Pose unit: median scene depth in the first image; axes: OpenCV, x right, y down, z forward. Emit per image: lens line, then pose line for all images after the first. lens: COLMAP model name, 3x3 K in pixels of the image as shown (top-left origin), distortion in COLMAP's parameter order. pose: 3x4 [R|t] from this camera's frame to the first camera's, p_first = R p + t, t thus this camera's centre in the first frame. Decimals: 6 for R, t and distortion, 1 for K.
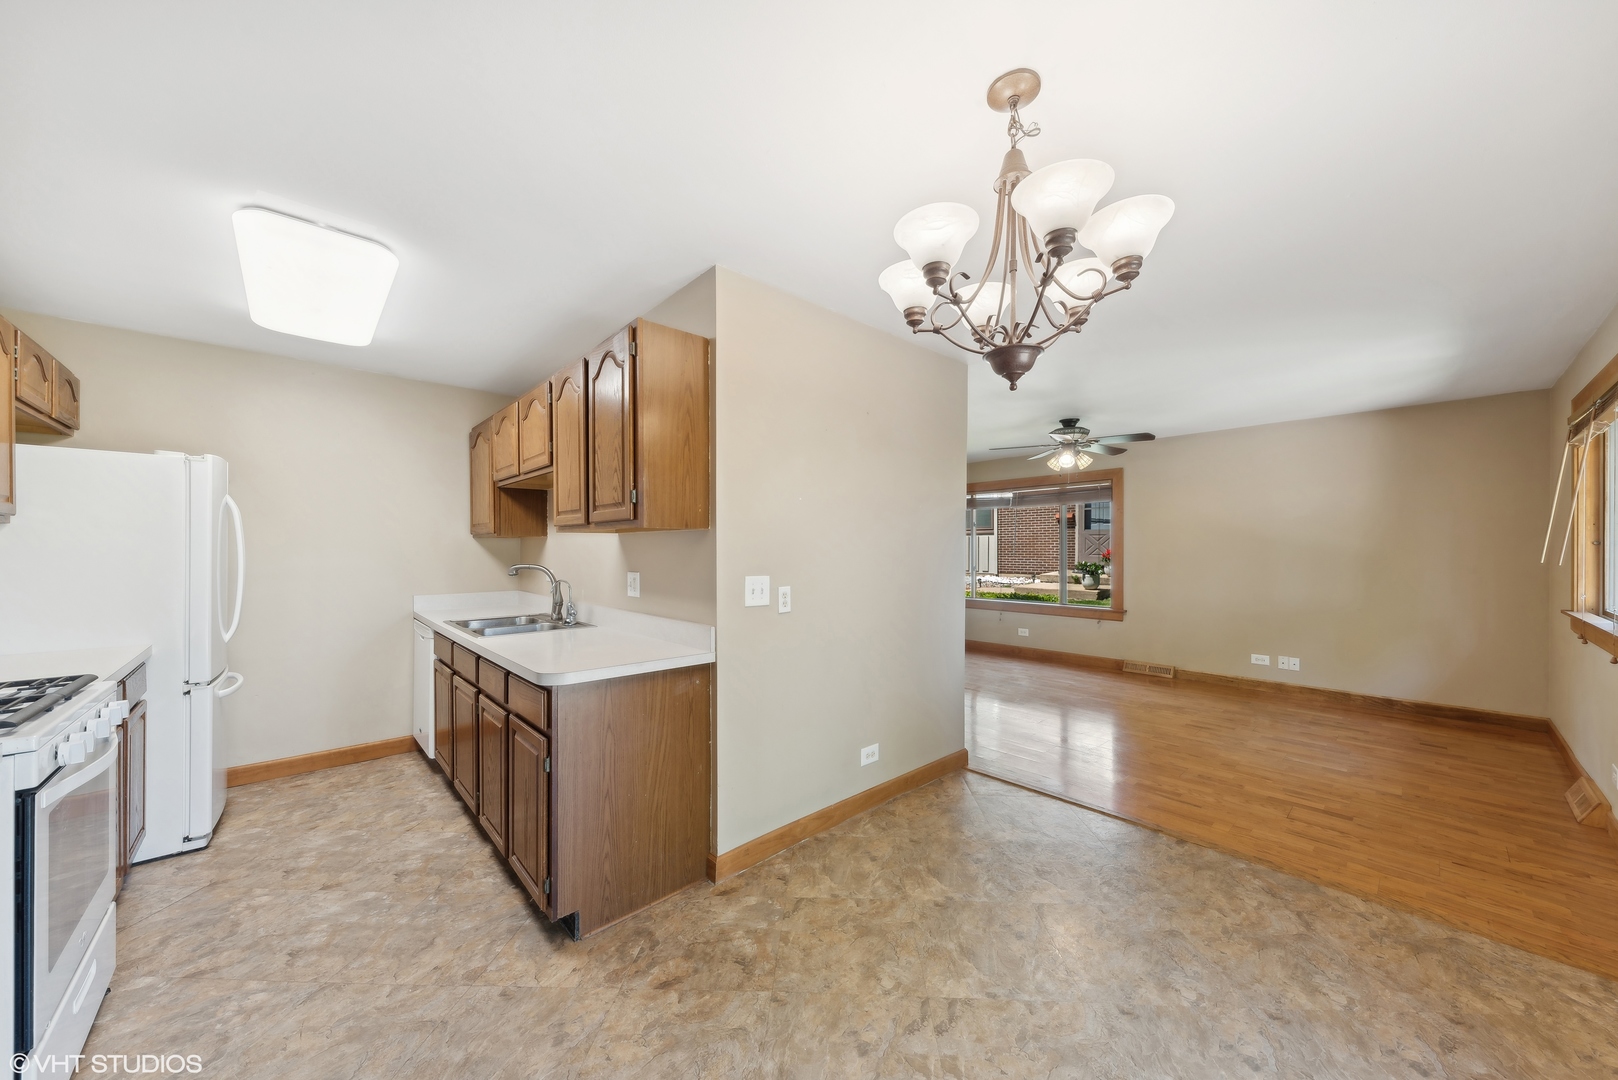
lens RADIAL K [[561.8, 0, 813.3], [0, 561.8, 546.7], [0, 0, 1]] dist [0.020513, -0.004526]
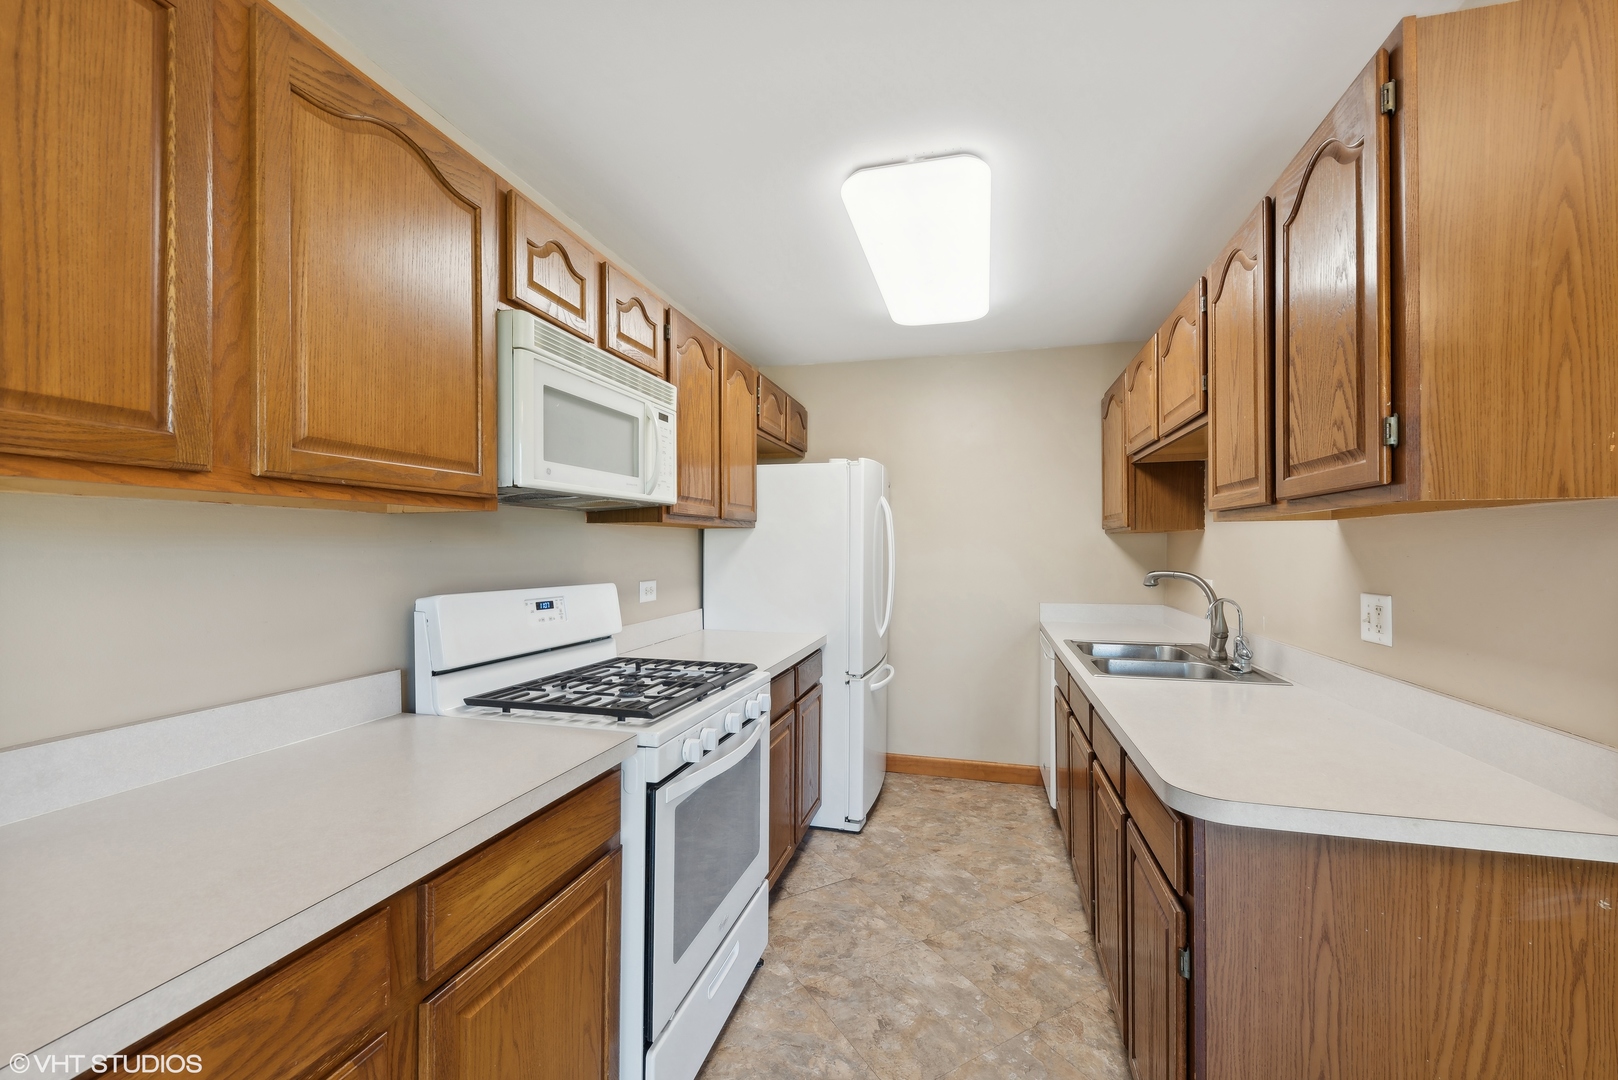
lens RADIAL K [[636.9, 0, 812.7], [0, 636.9, 545.4], [0, 0, 1]] dist [0.010954, -0.005818]
pose [[0.534671, -0.000284, -0.845060, -0.113135], [0.002026, 0.999998, 0.000946, -0.001485], [0.845058, -0.002217, 0.534670, 0.287492]]
